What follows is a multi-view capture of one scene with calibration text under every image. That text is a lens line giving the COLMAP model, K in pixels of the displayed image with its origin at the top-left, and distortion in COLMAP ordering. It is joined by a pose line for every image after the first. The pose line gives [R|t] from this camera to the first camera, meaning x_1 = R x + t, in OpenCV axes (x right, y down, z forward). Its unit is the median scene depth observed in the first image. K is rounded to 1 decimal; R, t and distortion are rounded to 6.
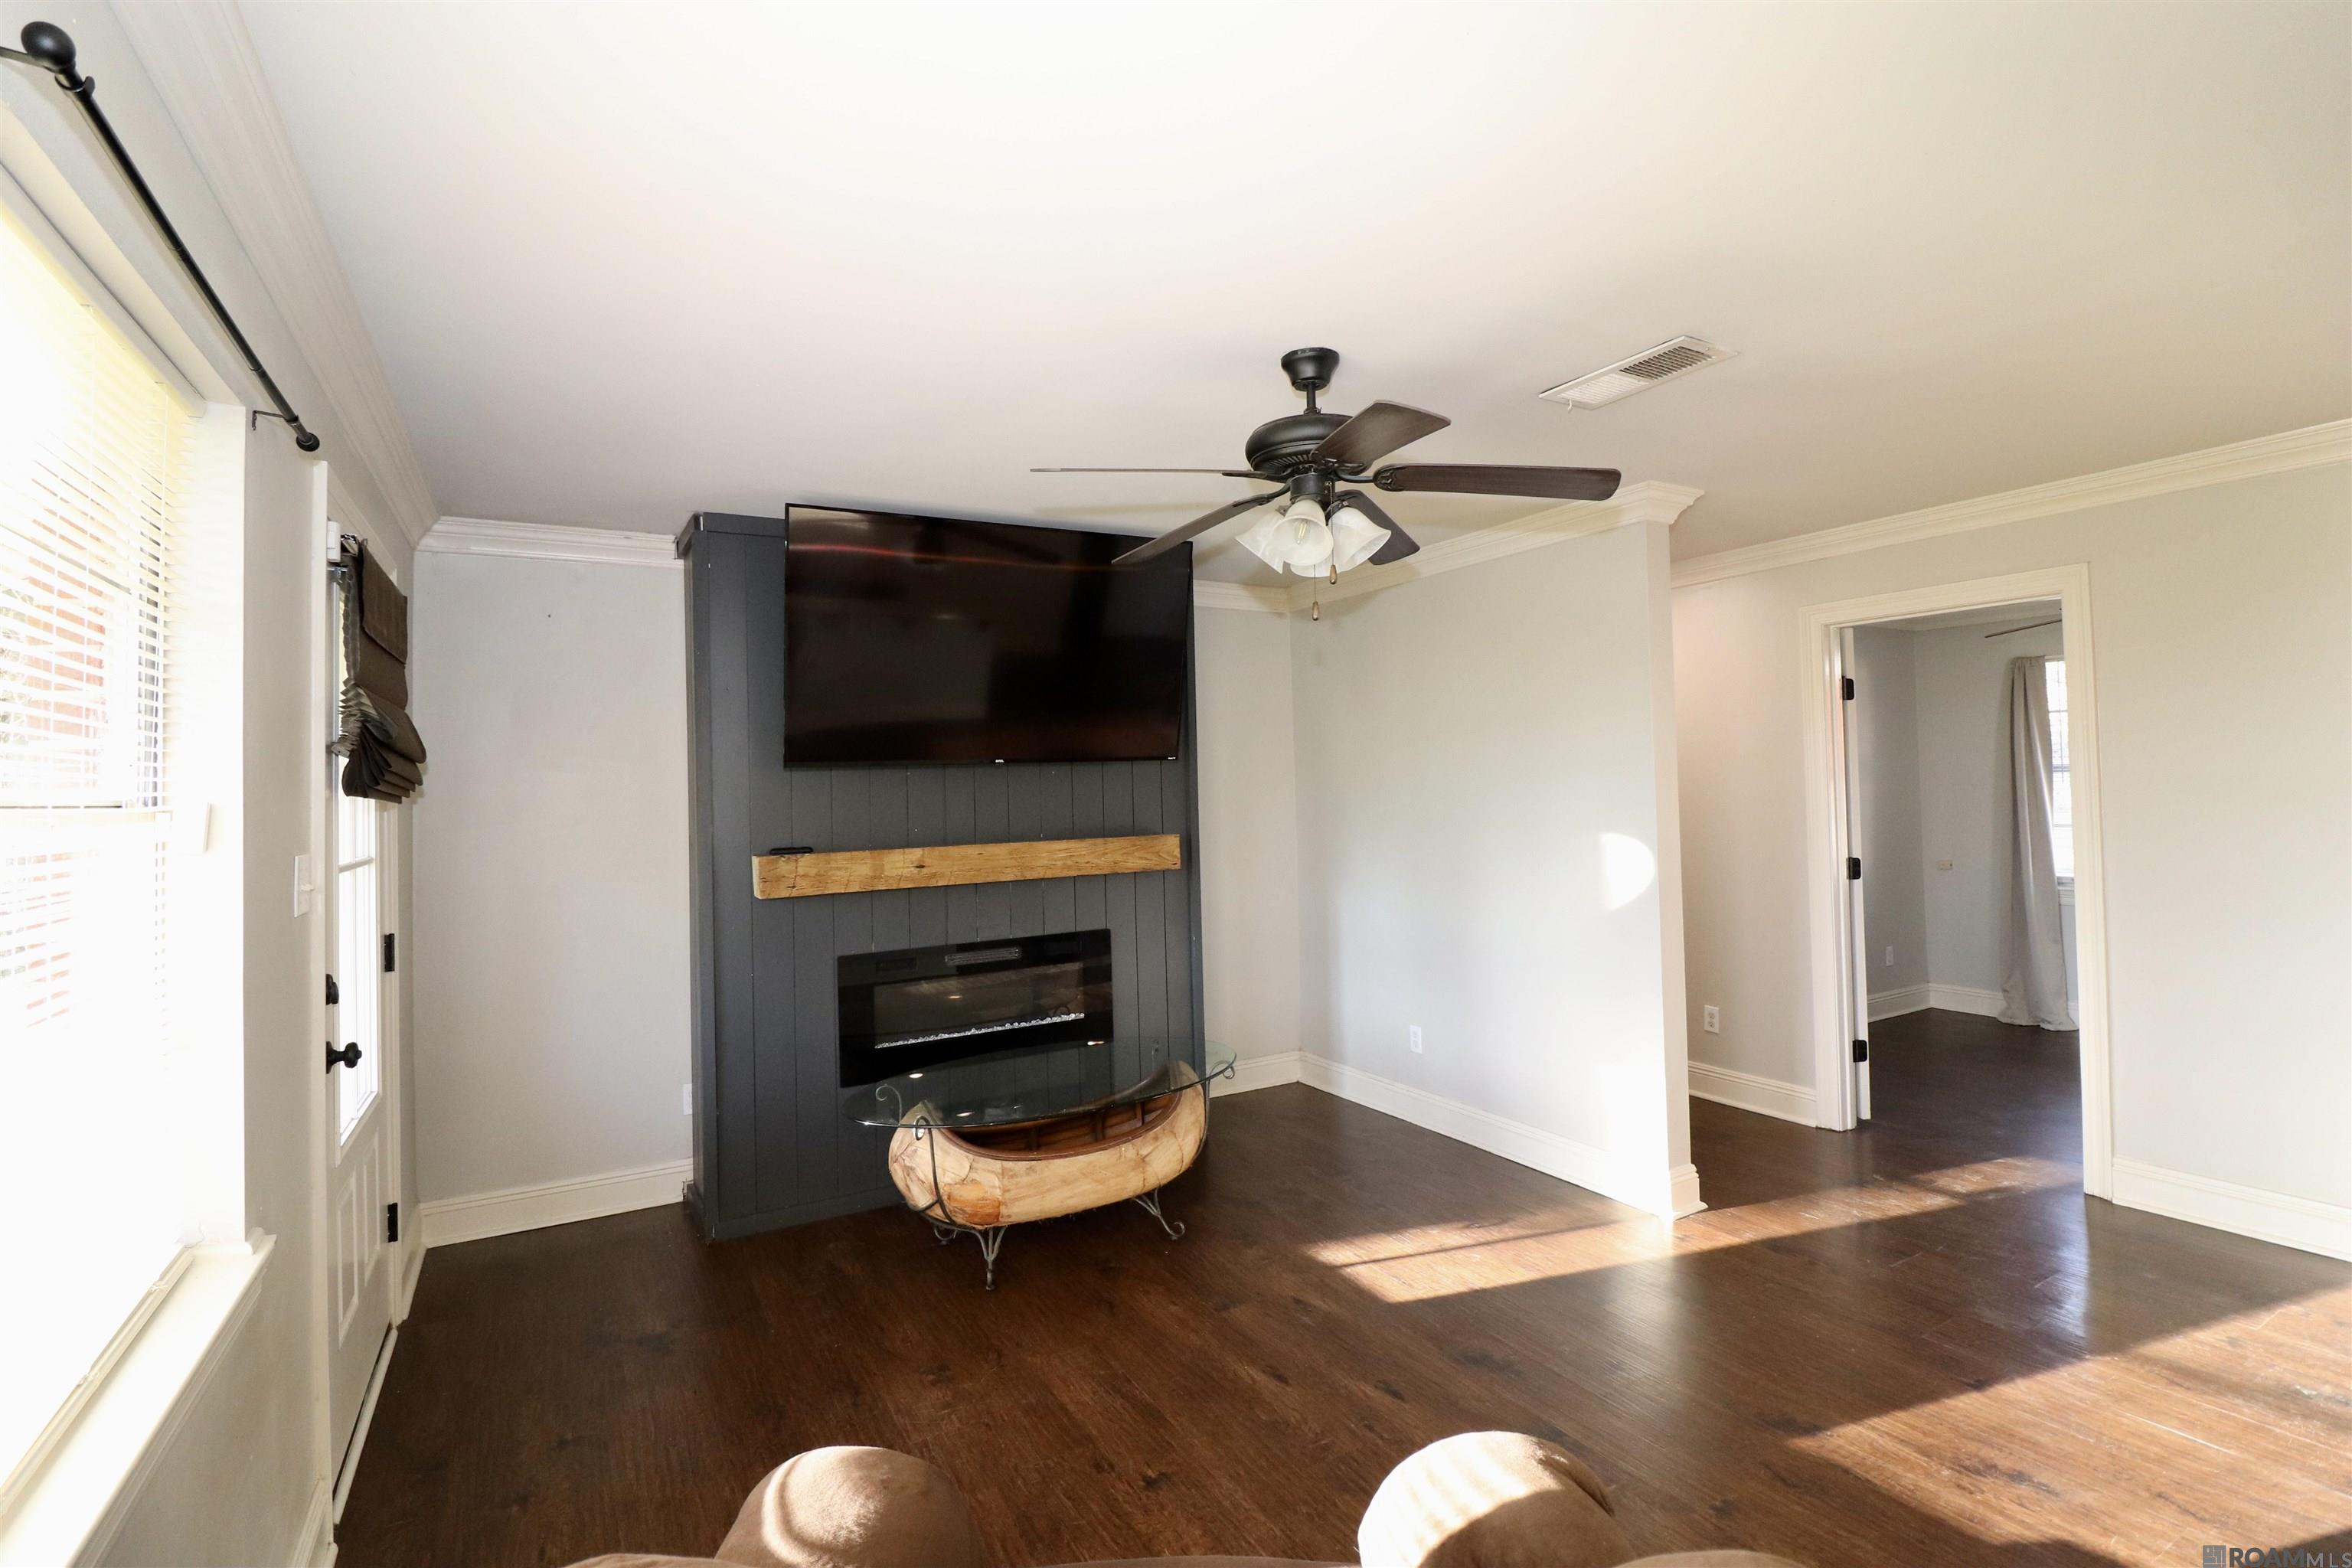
lens RADIAL K [[1110.2, 0, 1176.0], [0, 1110.2, 784.0], [0, 0, 1]] dist [0.001032, -0.014291]
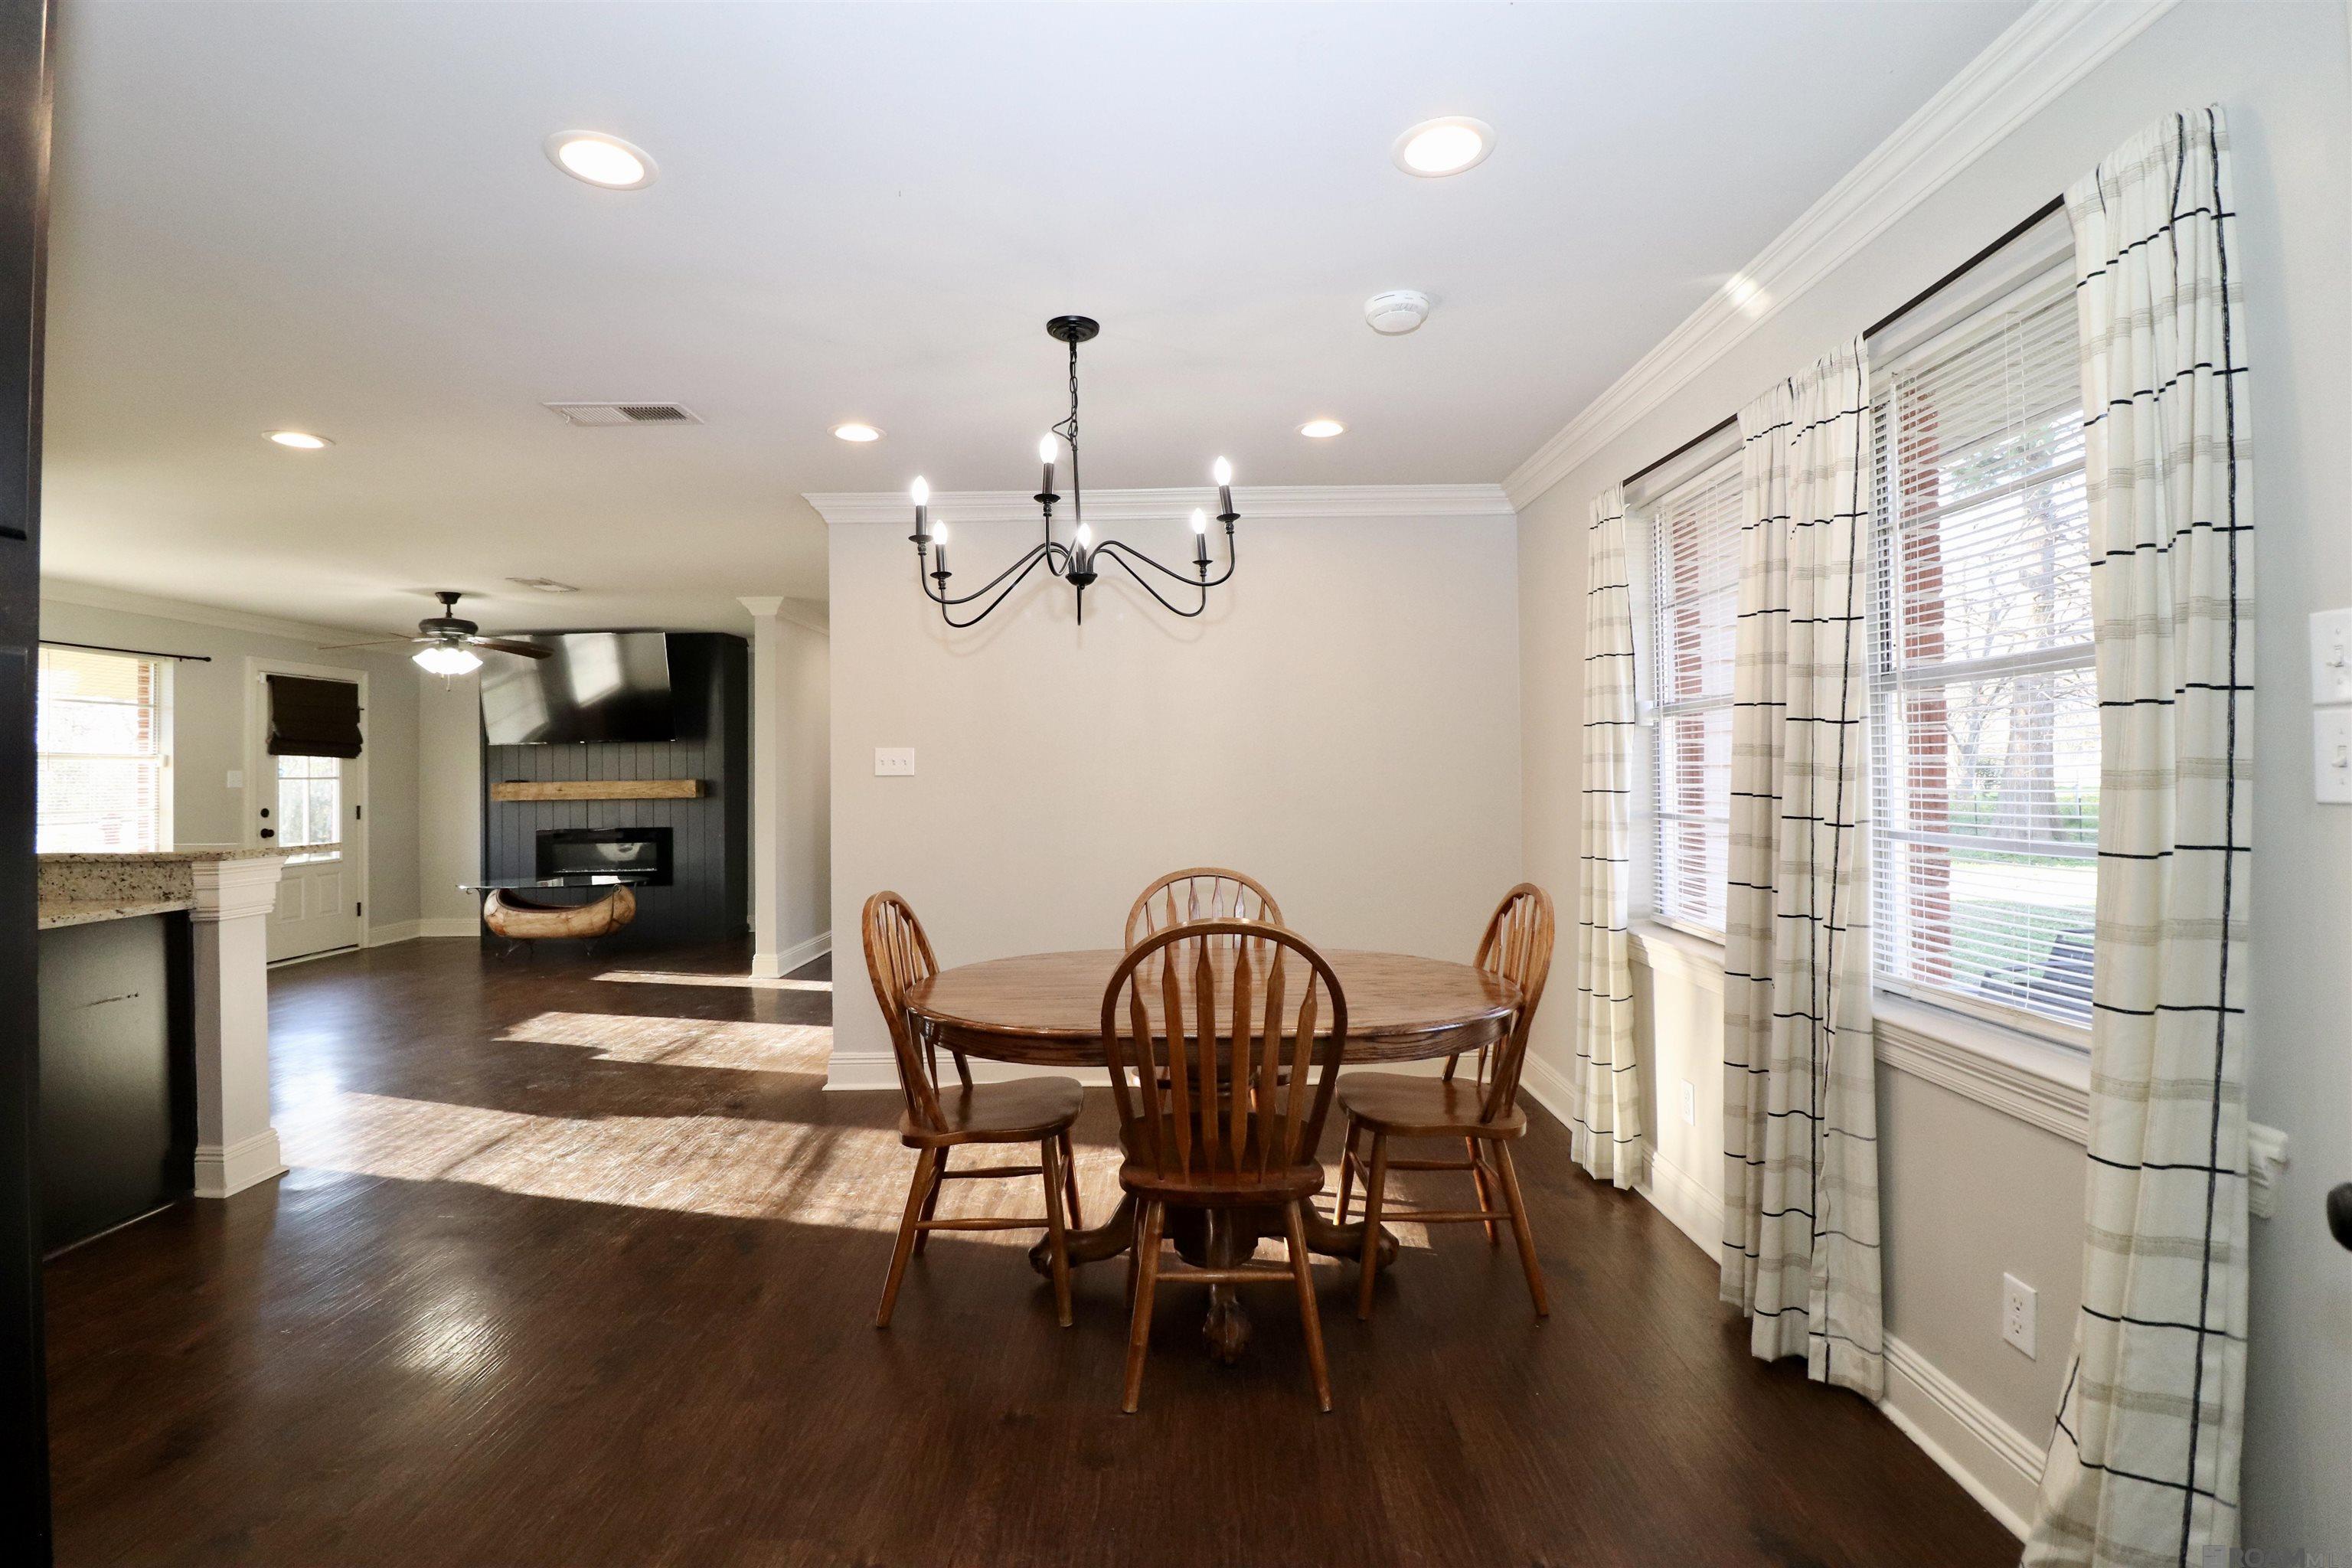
lens RADIAL K [[1079.9, 0, 1185.9], [0, 1079.9, 759.9], [0, 0, 1]] dist [-0.002006, -0.012900]
pose [[0.876638, 0.010099, -0.481045, 1.976274], [-0.008399, 0.999949, 0.005688, -0.009069], [0.481077, -0.000946, 0.876678, -0.295149]]
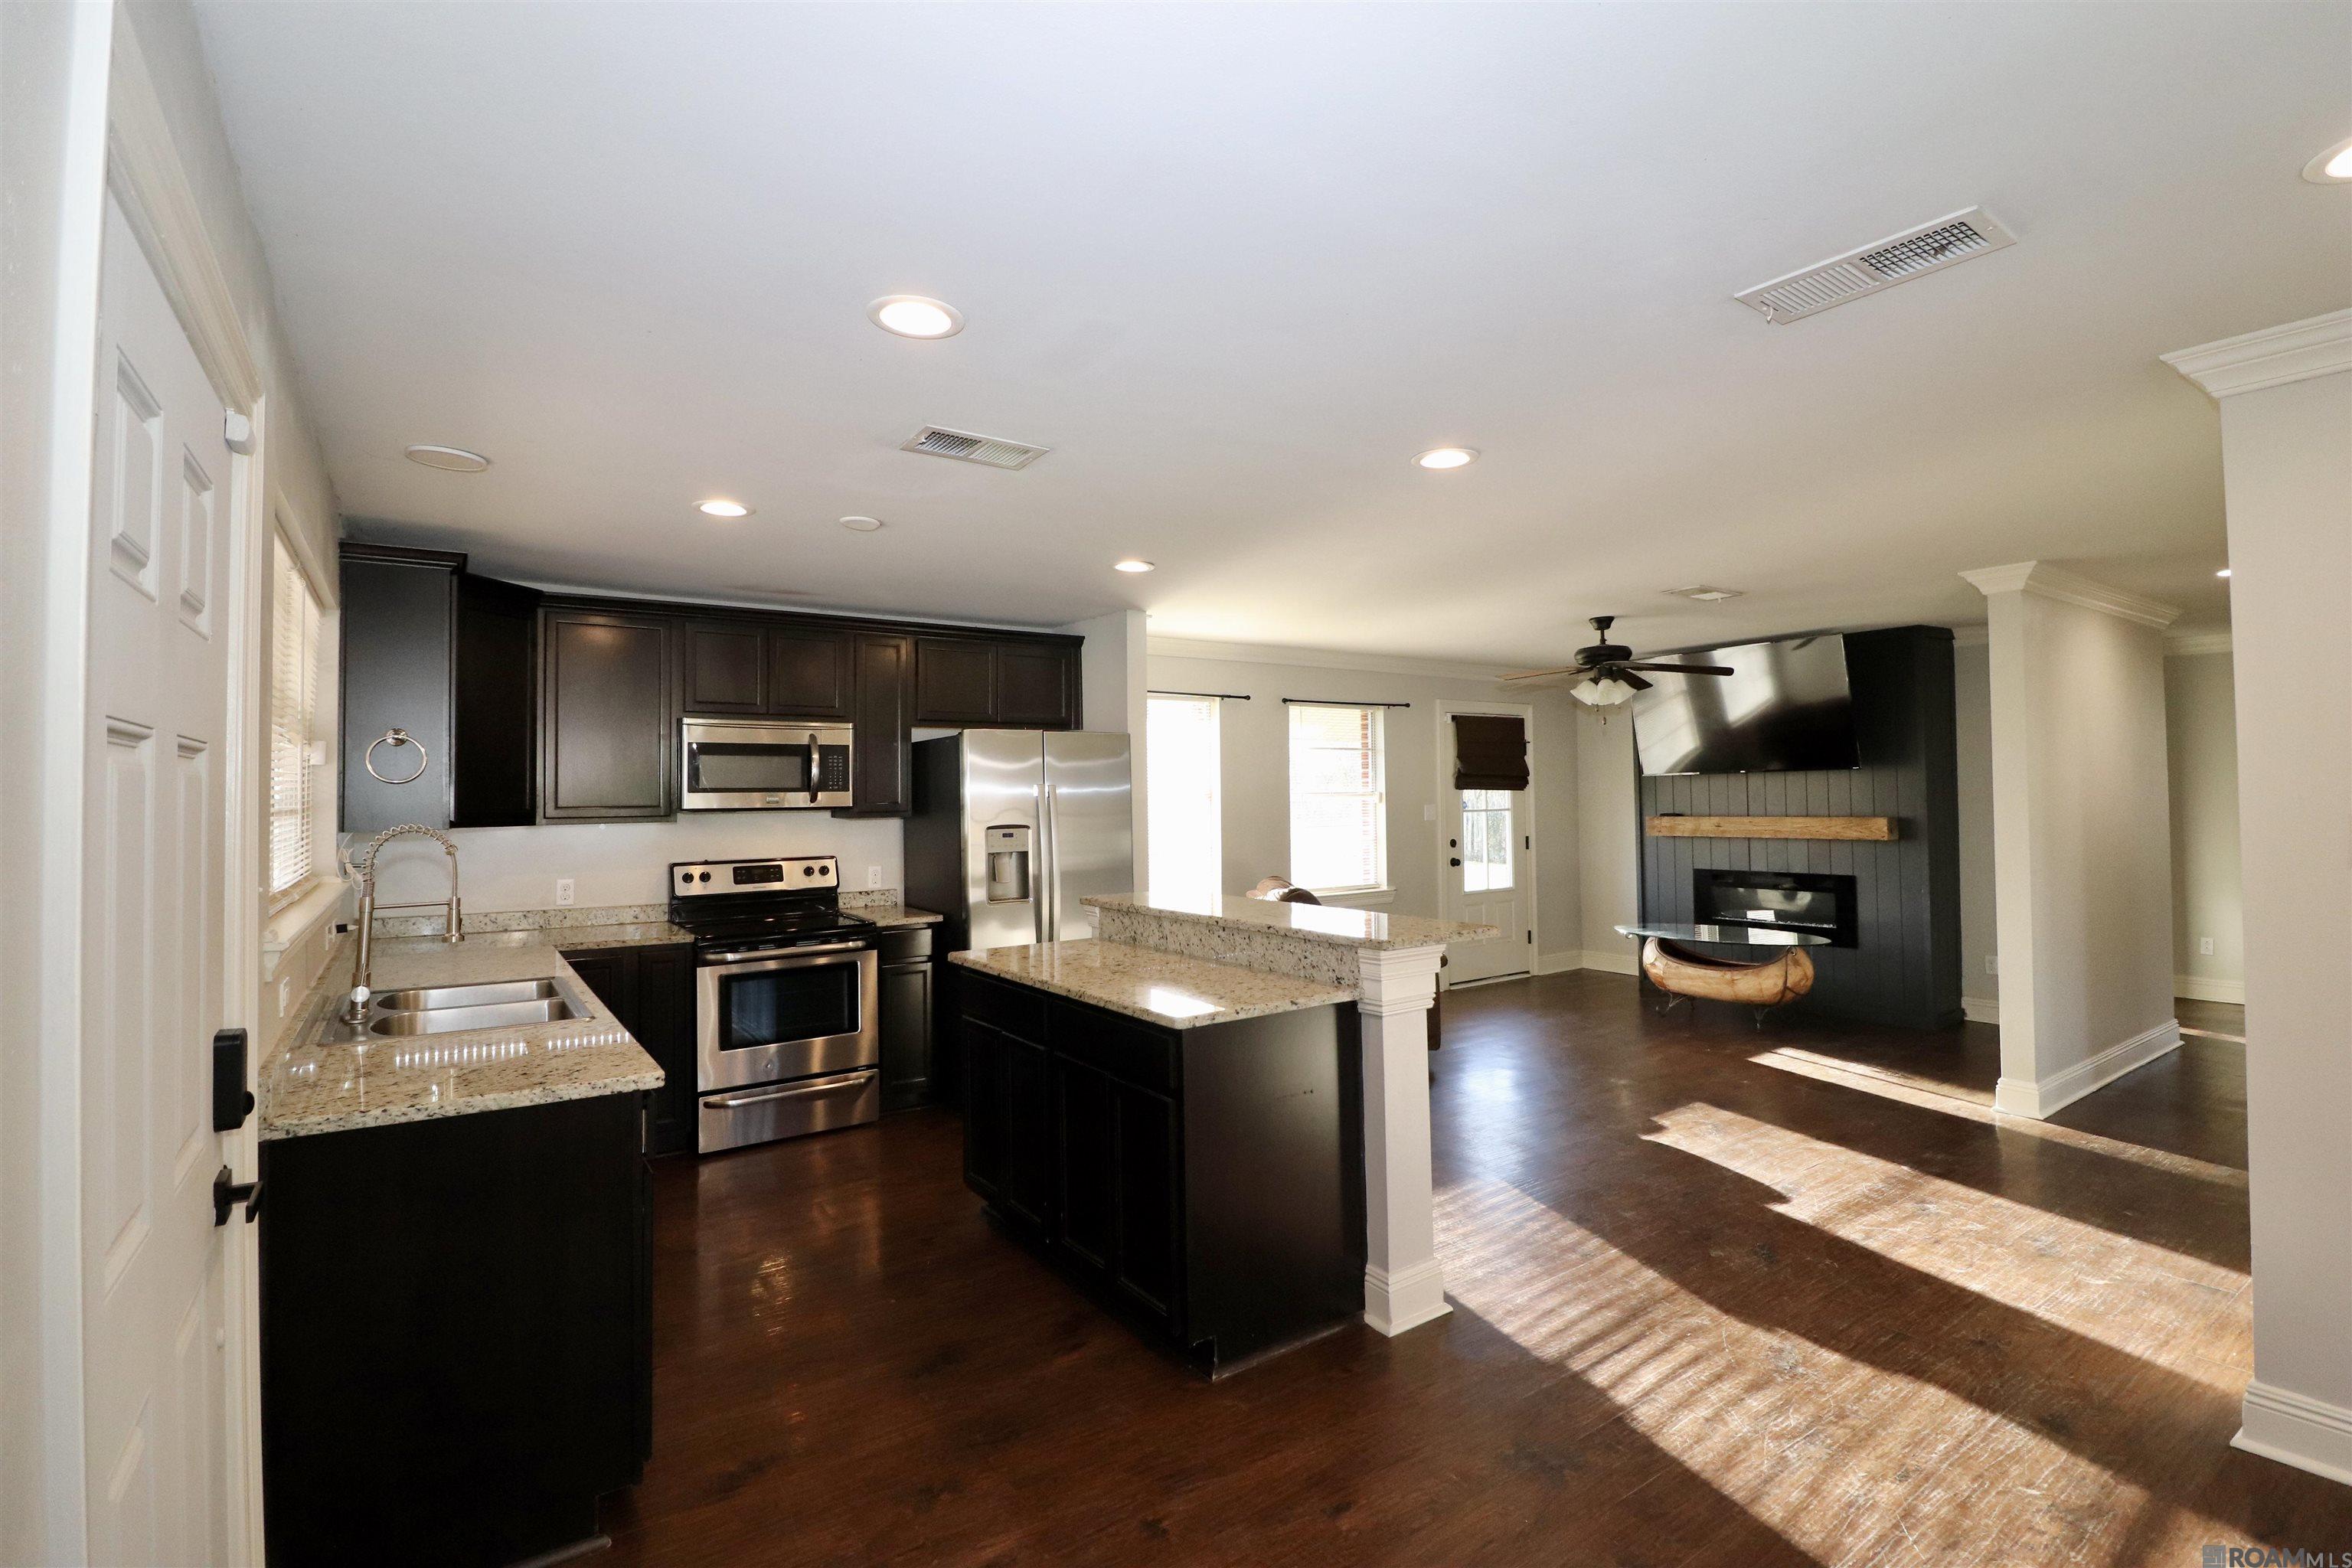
lens RADIAL K [[1081.0, 0, 1192.2], [0, 1081.0, 763.7], [0, 0, 1]] dist [-0.001067, -0.012898]
pose [[0.106807, -0.003507, -0.994274, 1.621145], [0.017416, 0.999847, -0.001656, -0.050387], [0.994127, -0.017139, 0.106851, -0.124175]]
